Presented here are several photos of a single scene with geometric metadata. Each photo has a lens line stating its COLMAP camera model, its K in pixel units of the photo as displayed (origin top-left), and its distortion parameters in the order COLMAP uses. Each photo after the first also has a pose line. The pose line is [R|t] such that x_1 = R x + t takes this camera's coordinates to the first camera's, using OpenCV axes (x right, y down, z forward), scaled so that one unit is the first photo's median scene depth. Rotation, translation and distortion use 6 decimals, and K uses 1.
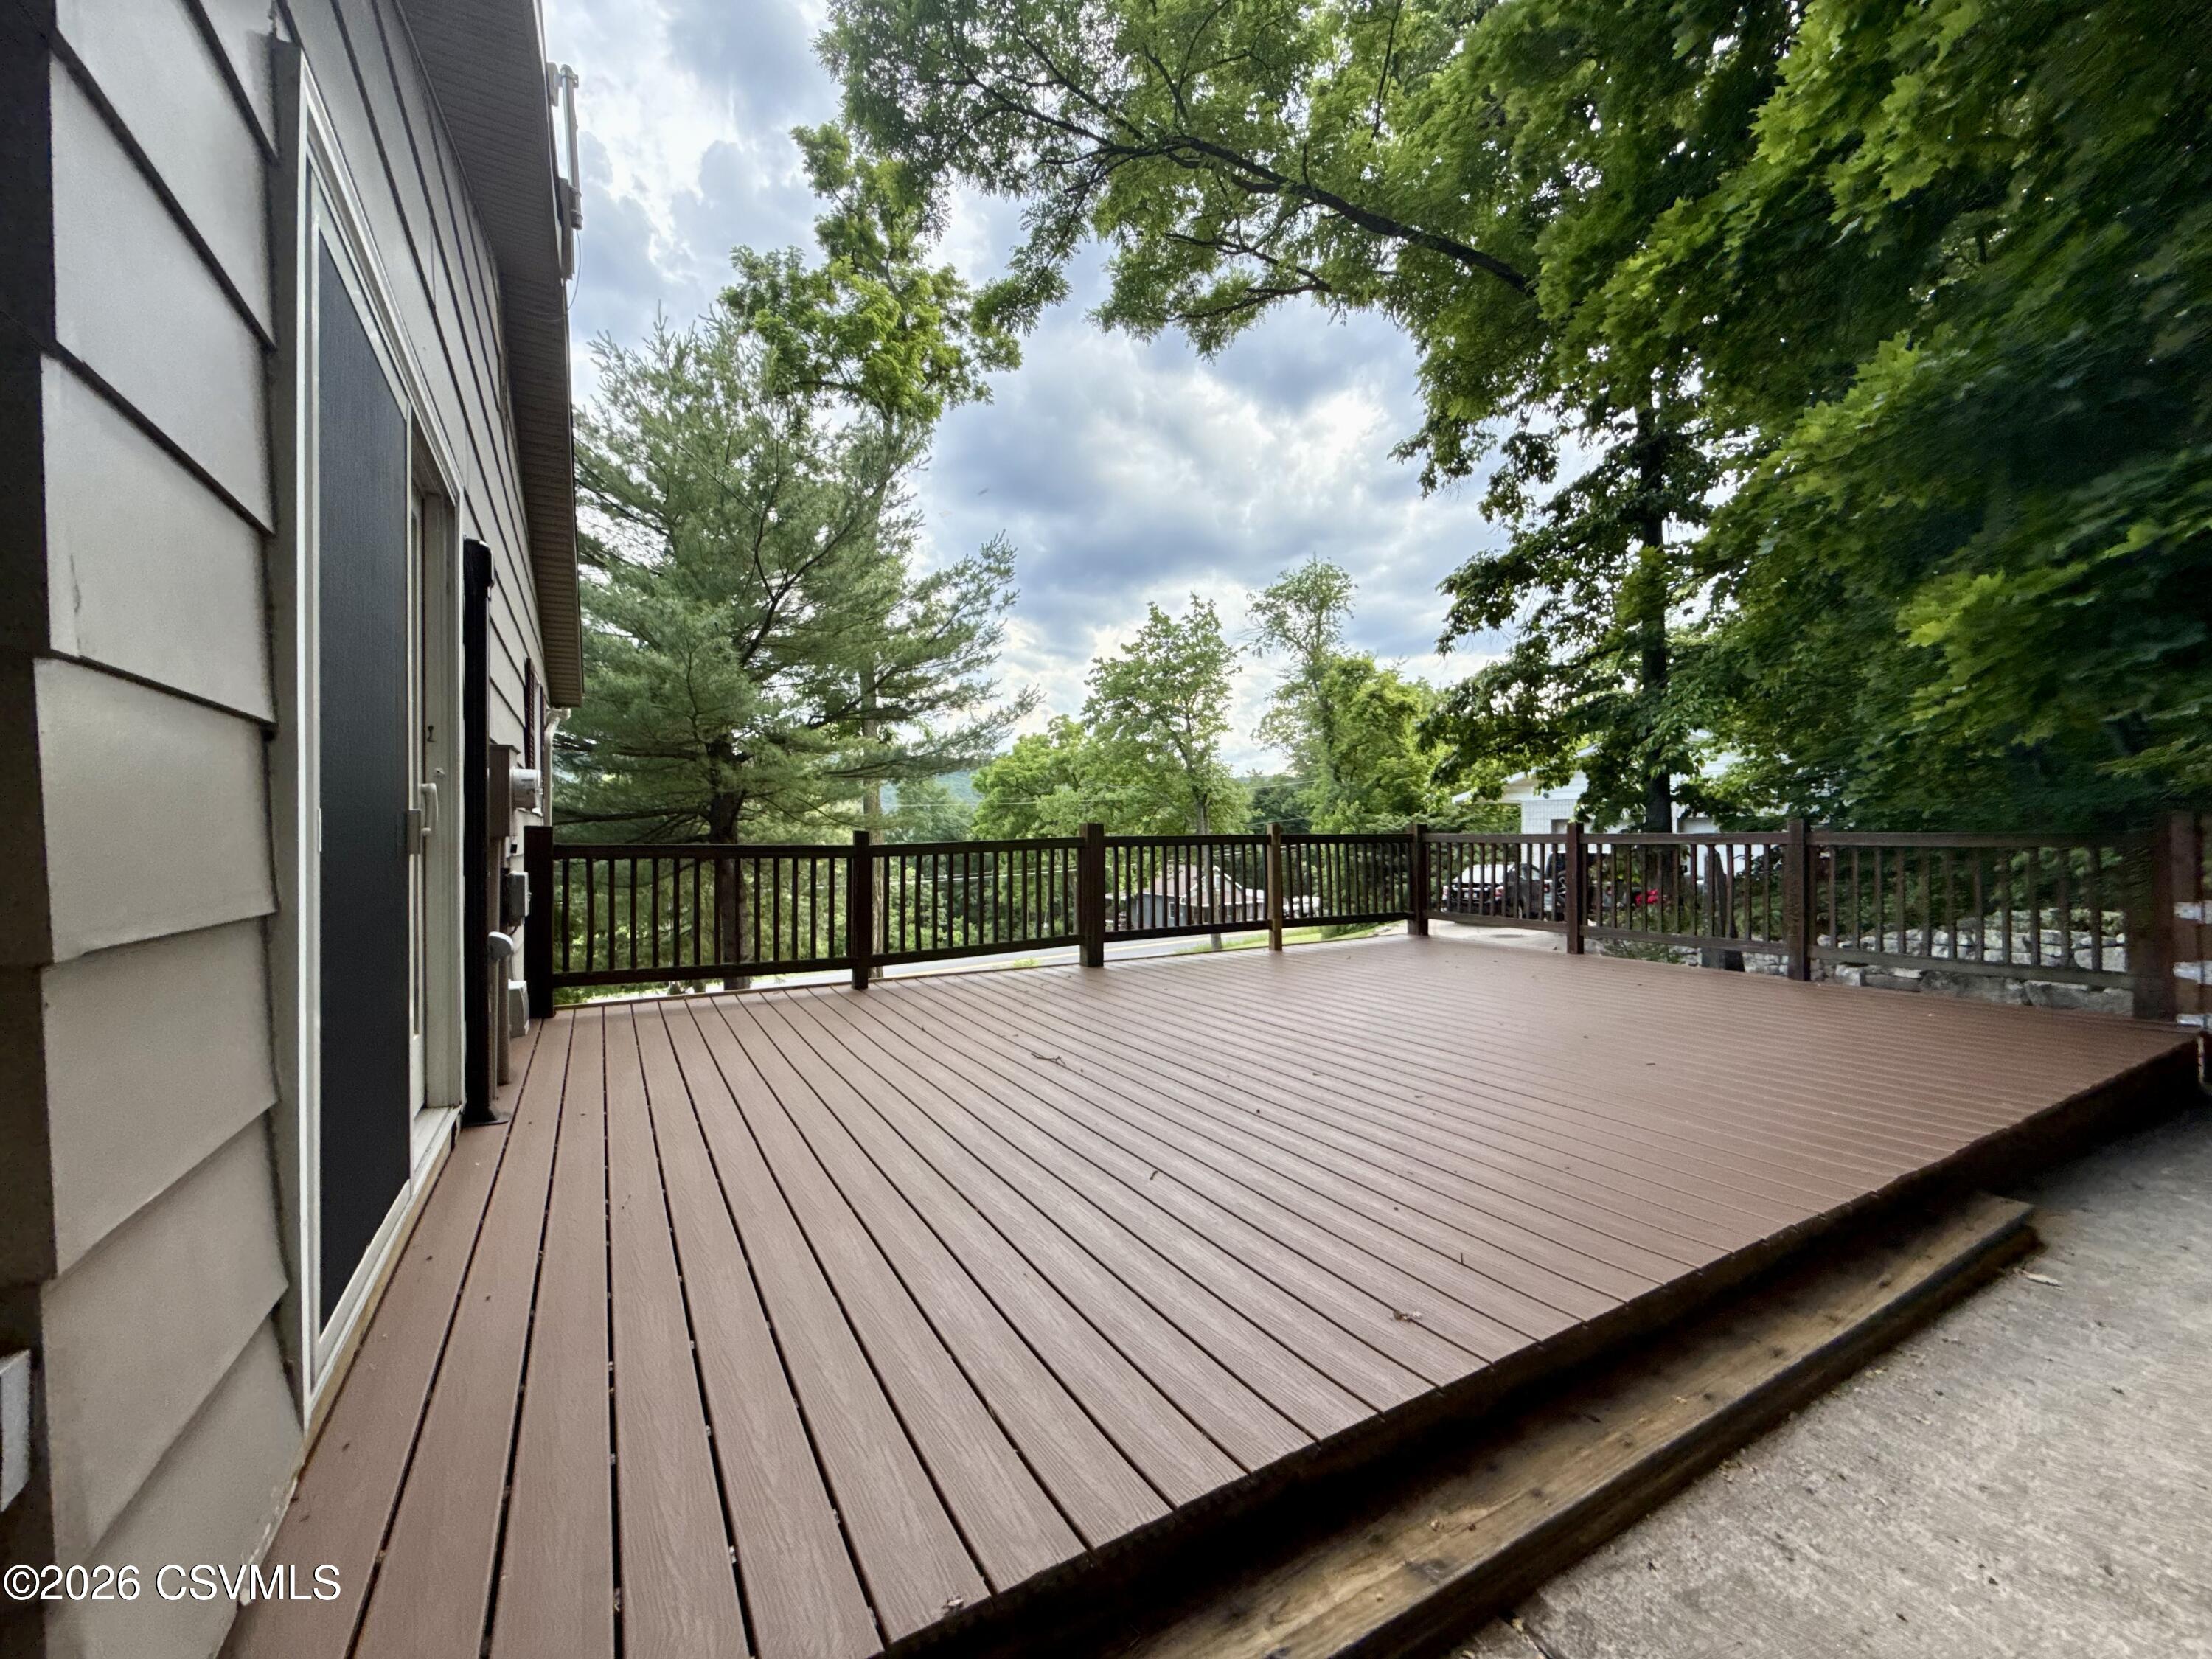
lens RADIAL K [[878.7, 0, 1103.3], [0, 878.7, 837.4], [0, 0, 1]] dist [0.000832, 0.001303]
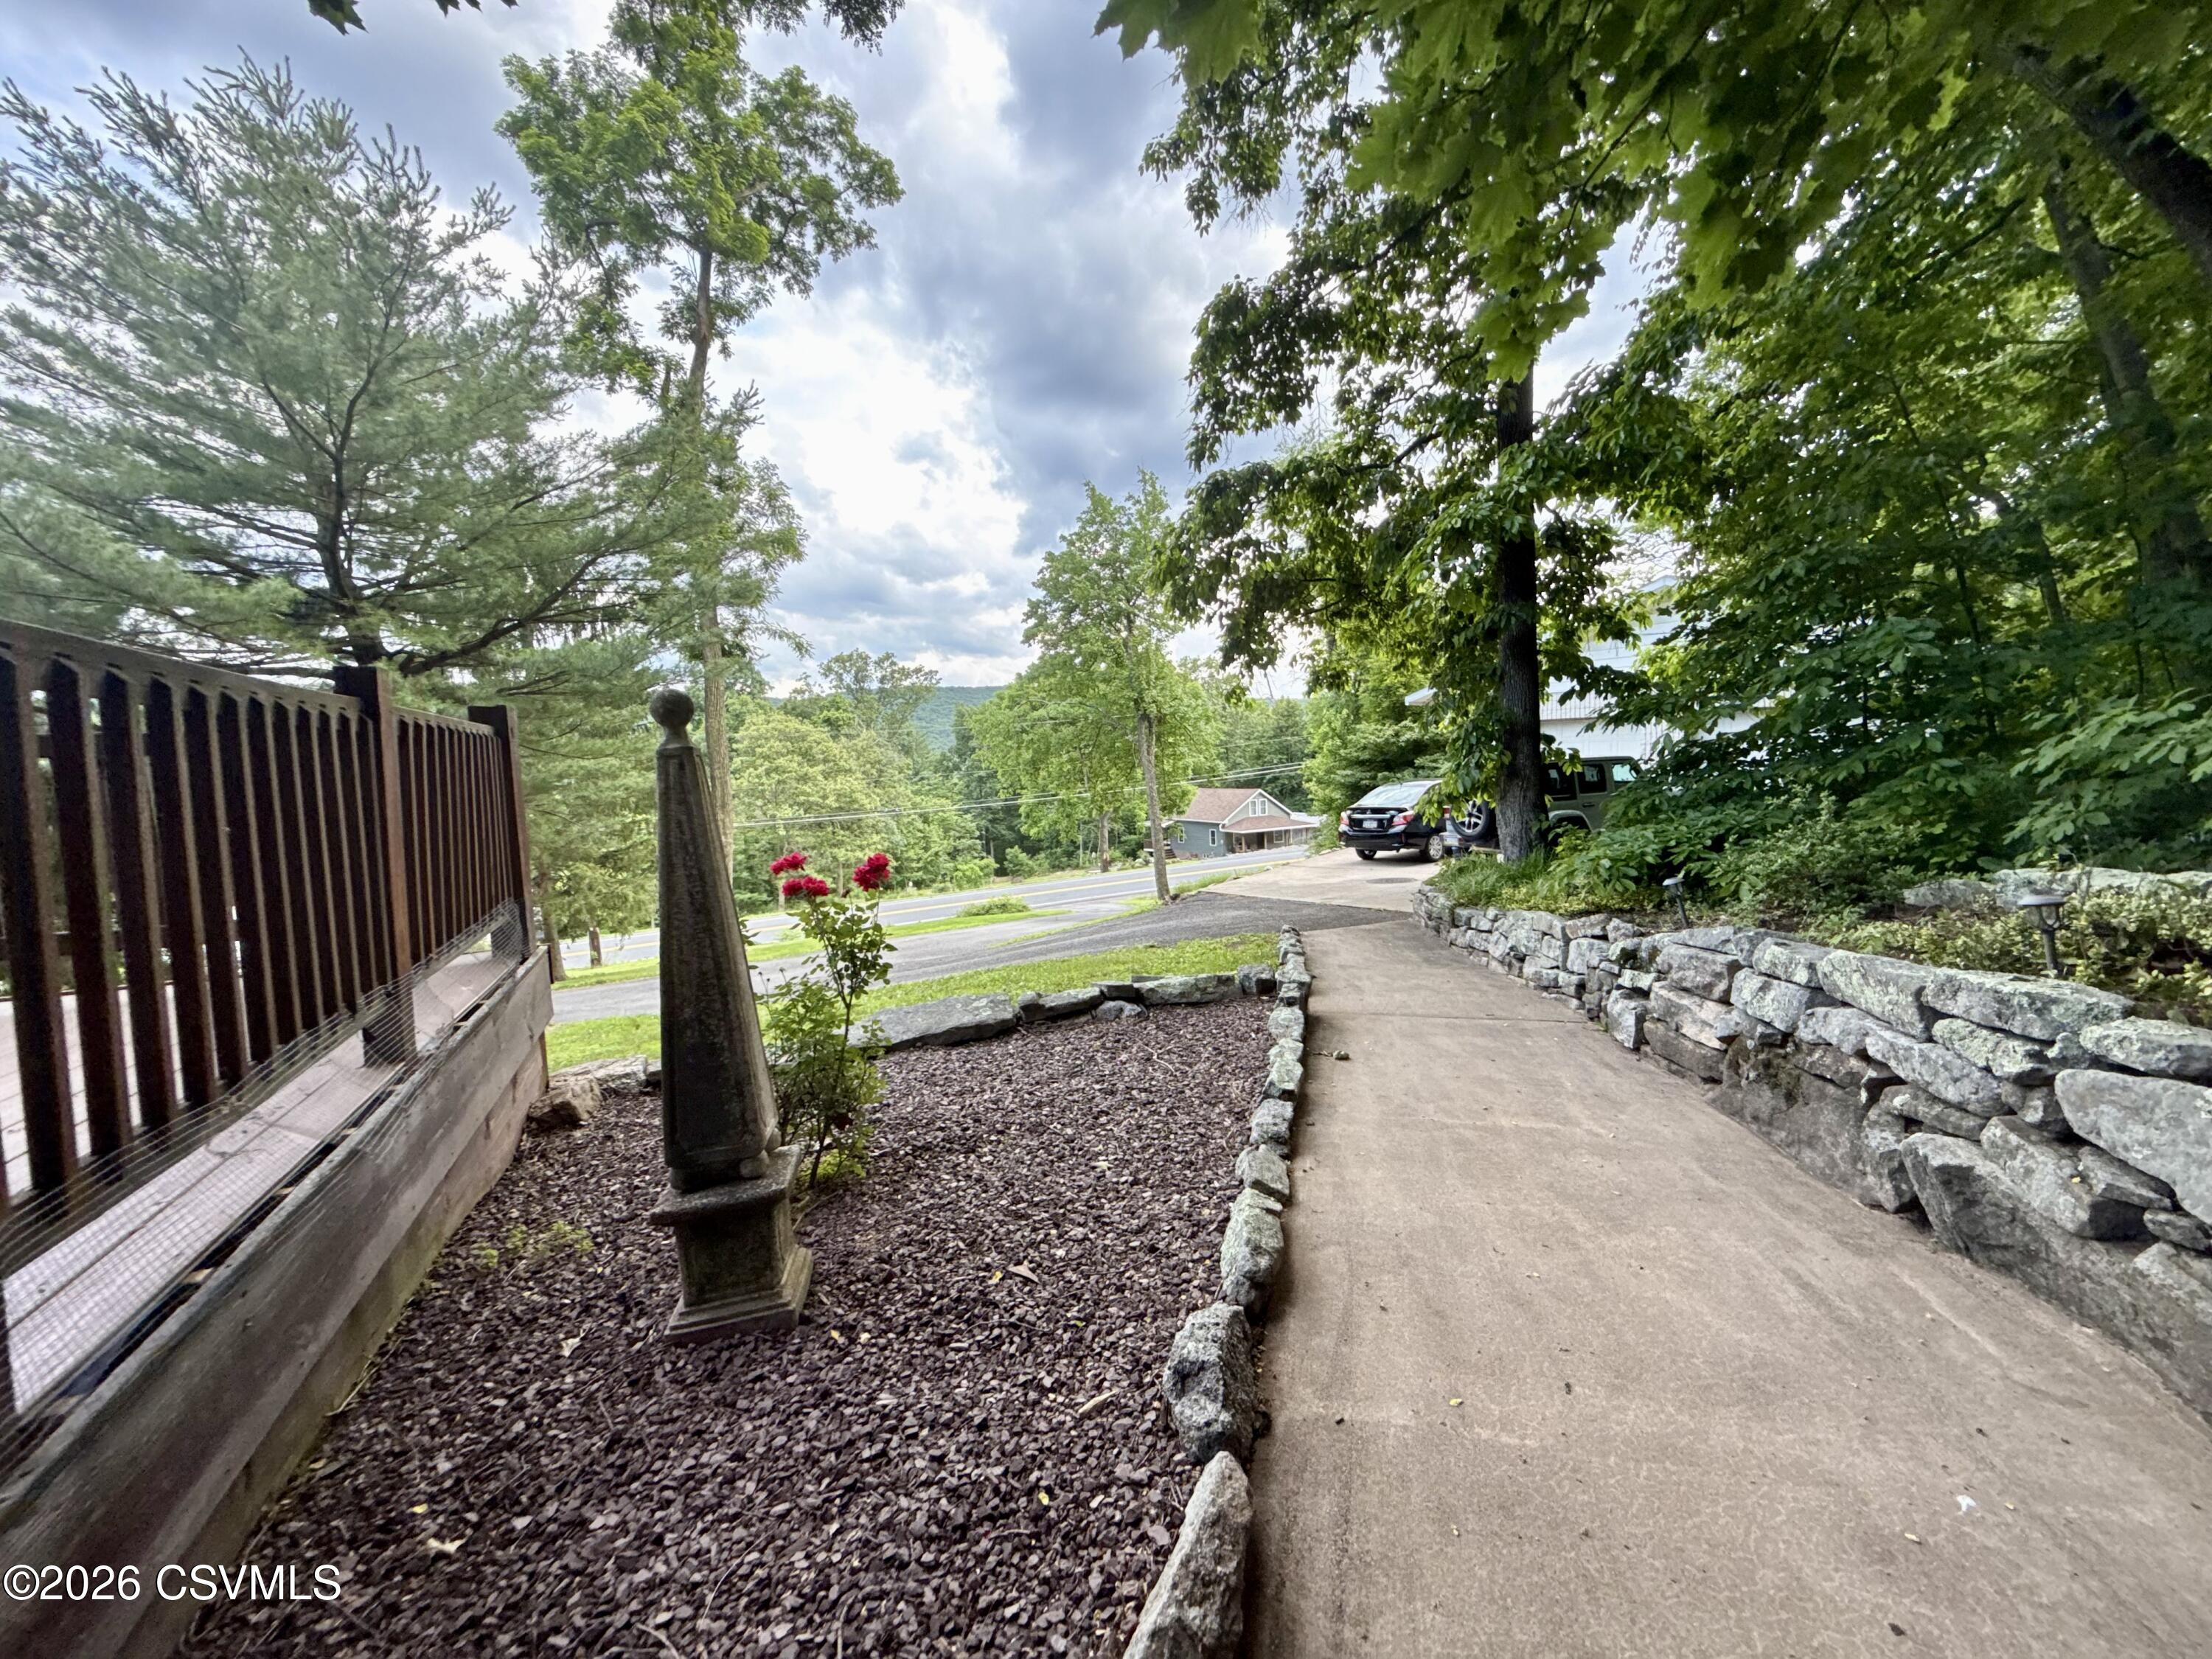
lens RADIAL K [[878.7, 0, 1104.0], [0, 878.7, 832.9], [0, 0, 1]] dist [0.000832, 0.001303]
pose [[0.993662, -0.019978, -0.110616, 0.187634], [0.028724, 0.996535, 0.078053, 0.005335], [0.108673, -0.080736, 0.990794, 0.158176]]
